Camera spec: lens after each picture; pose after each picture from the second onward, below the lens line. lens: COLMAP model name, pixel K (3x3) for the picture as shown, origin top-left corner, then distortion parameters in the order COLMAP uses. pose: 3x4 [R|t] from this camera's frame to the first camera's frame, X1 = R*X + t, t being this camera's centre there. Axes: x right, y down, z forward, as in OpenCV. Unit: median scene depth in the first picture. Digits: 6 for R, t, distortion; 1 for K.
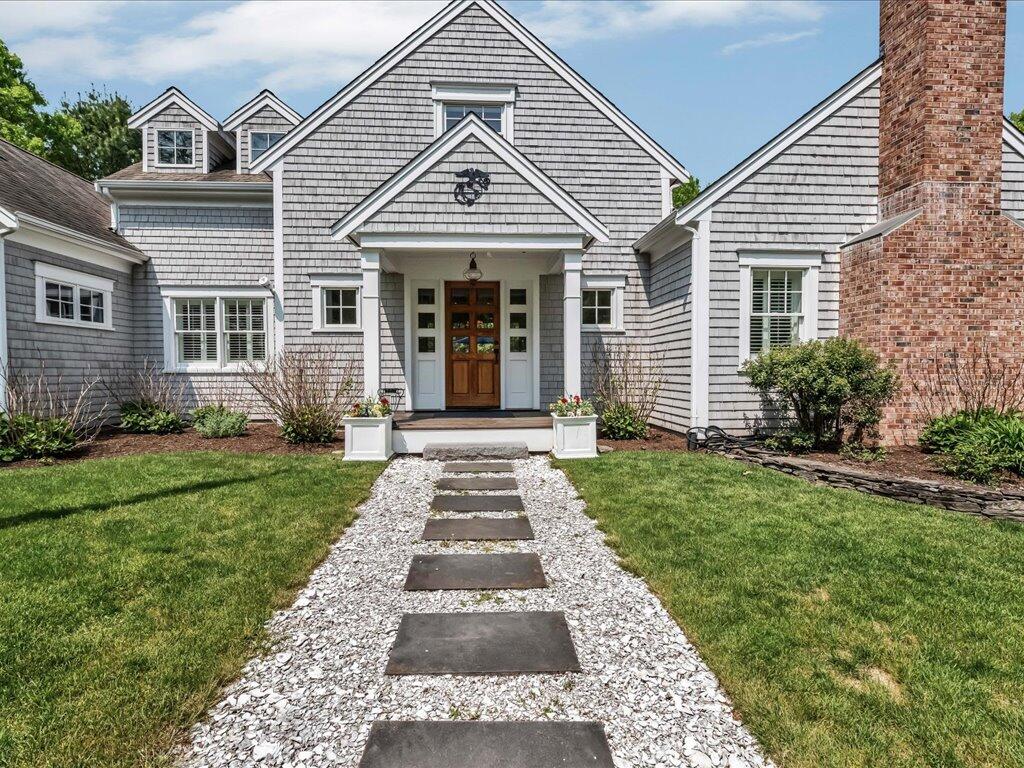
lens RADIAL K [[494.2, 0, 512.0], [0, 494.2, 384.0], [0, 0, 1]] dist [0.001124, 0.000437]
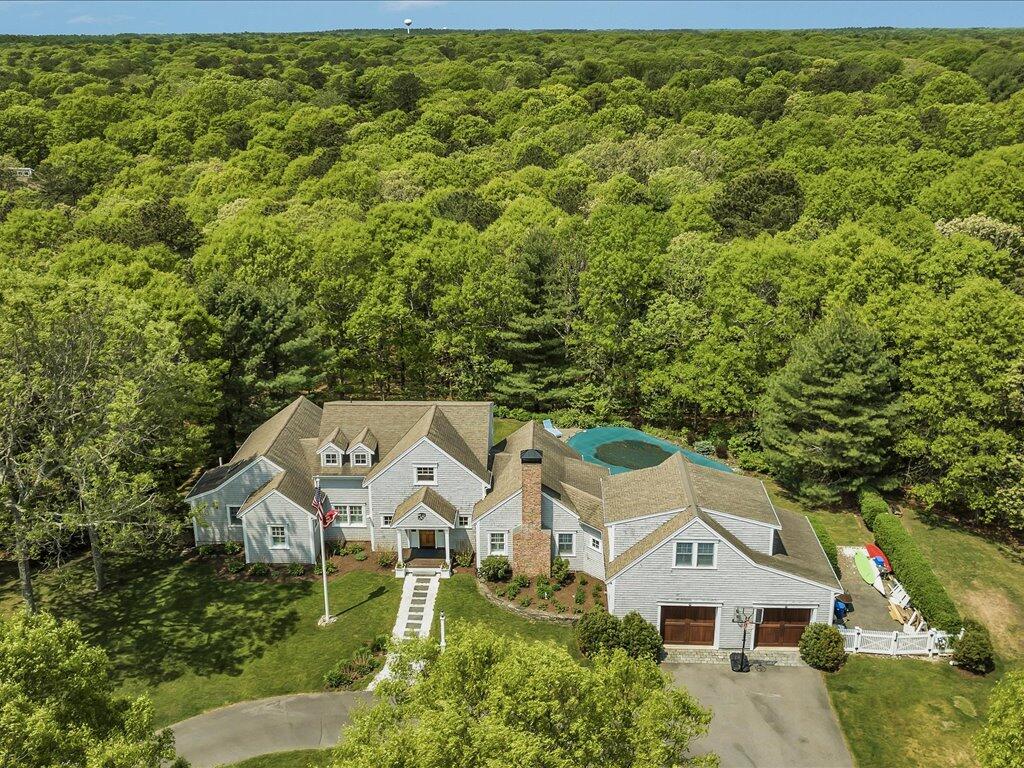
lens RADIAL K [[999.4, 0, 512.0], [0, 999.4, 384.0], [0, 0, 1]] dist [0.005685, 0.003733]
pose [[0.994004, 0.024706, -0.106515, 1.466530], [0.010808, 0.947167, 0.320560, -3.929591], [0.108808, -0.319789, 0.941220, -6.173164]]
